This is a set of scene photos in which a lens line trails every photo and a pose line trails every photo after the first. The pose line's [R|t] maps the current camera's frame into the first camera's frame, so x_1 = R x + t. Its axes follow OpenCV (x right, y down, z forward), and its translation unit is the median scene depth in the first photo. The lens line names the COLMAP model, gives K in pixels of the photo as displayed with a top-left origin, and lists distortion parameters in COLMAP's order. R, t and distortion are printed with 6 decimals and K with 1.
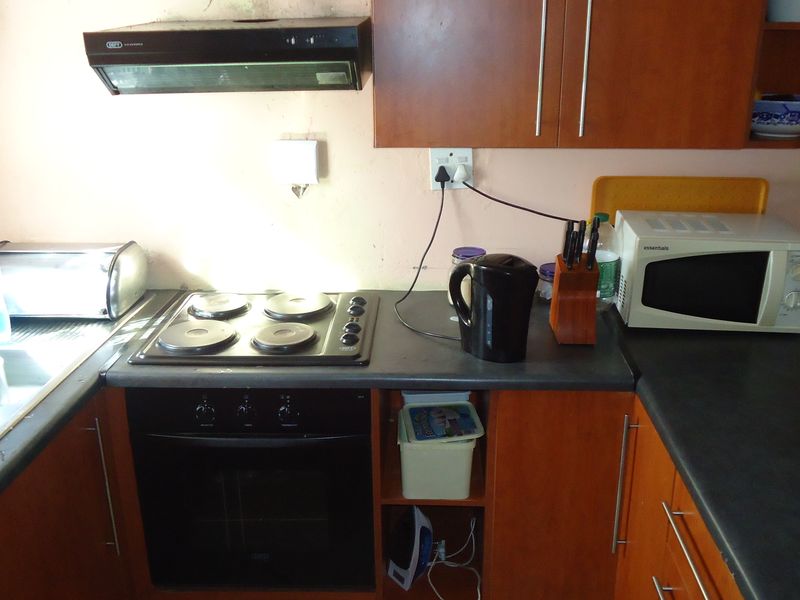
lens RADIAL K [[784.3, 0, 400.0], [0, 784.3, 300.0], [0, 0, 1]] dist [0.002767, 0.000290]
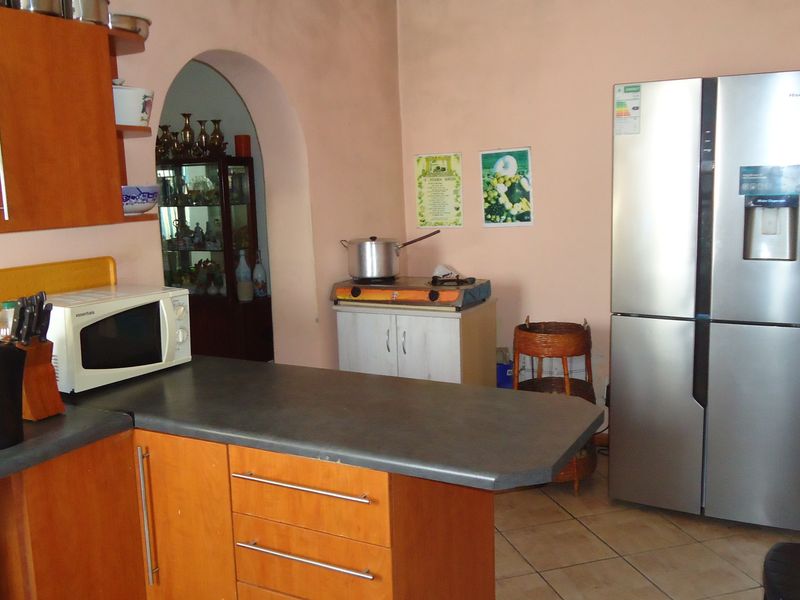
lens RADIAL K [[784.3, 0, 400.0], [0, 784.3, 300.0], [0, 0, 1]] dist [0.002767, 0.000290]
pose [[0.450730, -0.154307, 0.879222, -0.443483], [0.332278, 0.943169, -0.004811, 0.068385], [-0.828513, 0.294314, 0.476388, 0.081529]]
